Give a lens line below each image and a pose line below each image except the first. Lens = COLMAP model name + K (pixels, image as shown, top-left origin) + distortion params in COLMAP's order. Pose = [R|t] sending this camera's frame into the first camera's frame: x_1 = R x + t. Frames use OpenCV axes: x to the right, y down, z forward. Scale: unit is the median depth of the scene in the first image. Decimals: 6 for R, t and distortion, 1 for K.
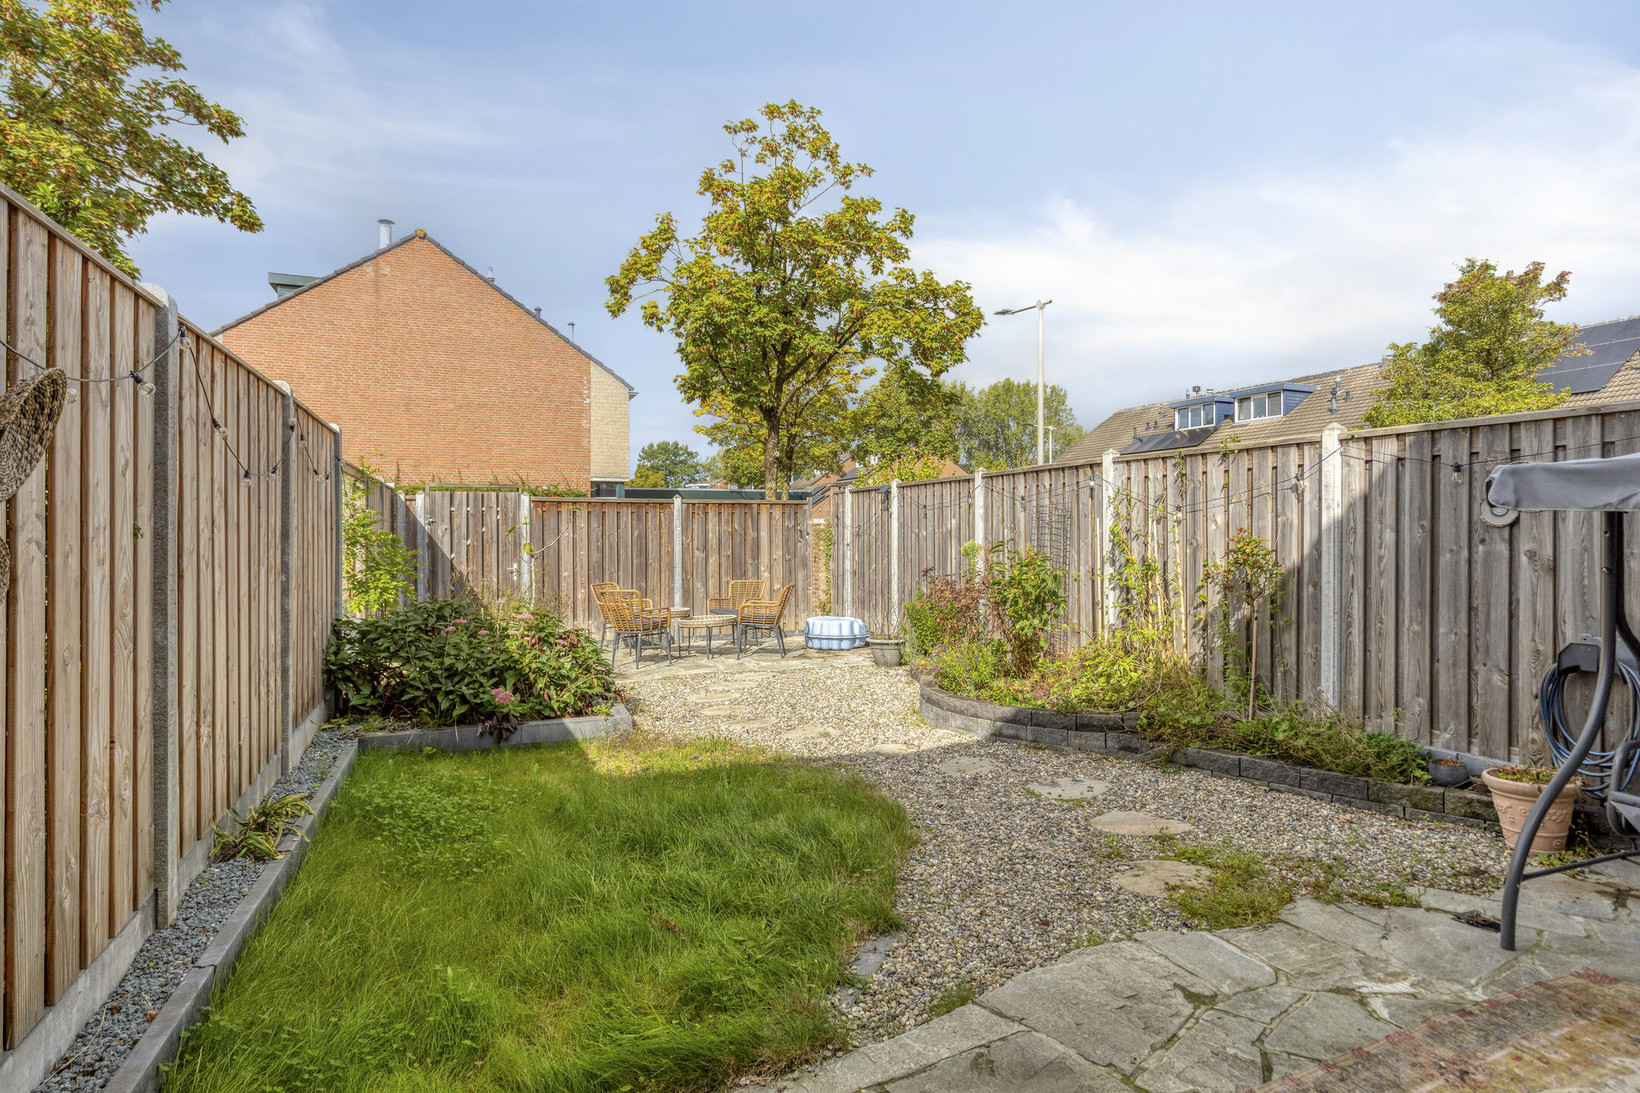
lens RADIAL K [[985.4, 0, 818.4], [0, 985.4, 540.7], [0, 0, 1]] dist [0.004340, -0.000506]
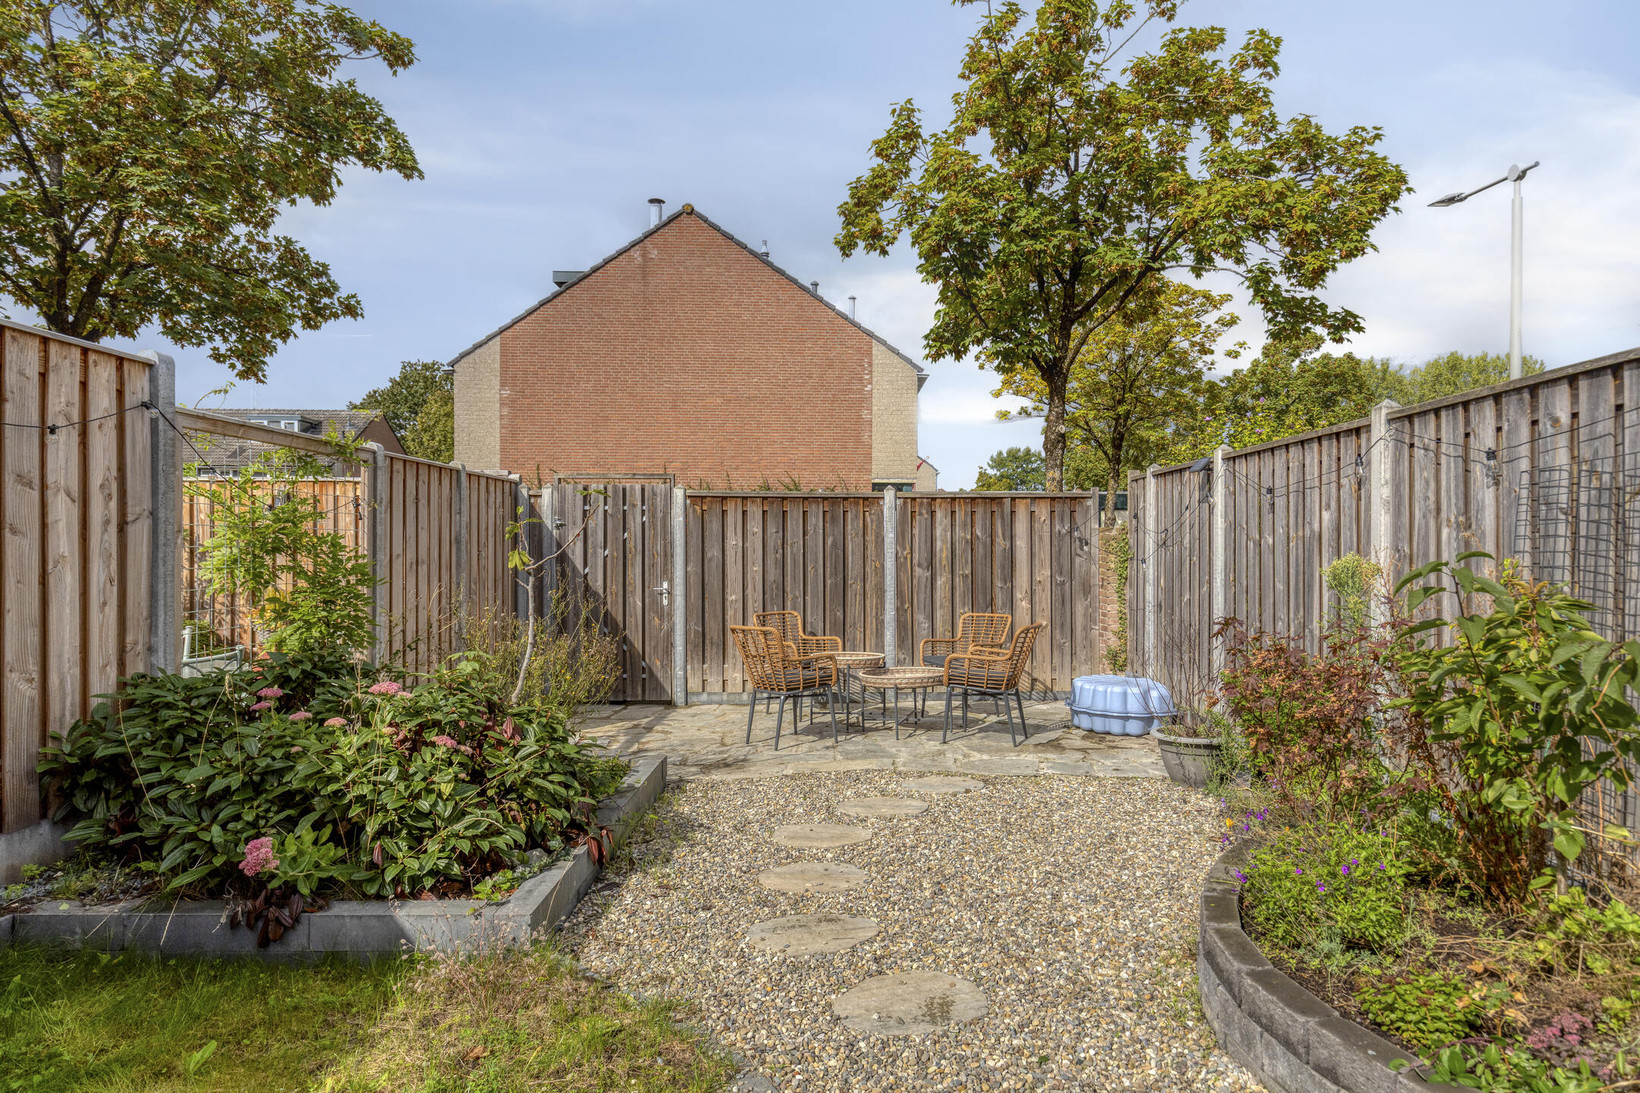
lens RADIAL K [[985.4, 0, 824.0], [0, 985.4, 553.1], [0, 0, 1]] dist [0.004340, -0.000506]
pose [[0.929688, 0.006325, -0.368294, 0.065505], [-0.007660, 0.999968, -0.002163, 0.002174], [0.368269, 0.004832, 0.929707, 0.337470]]
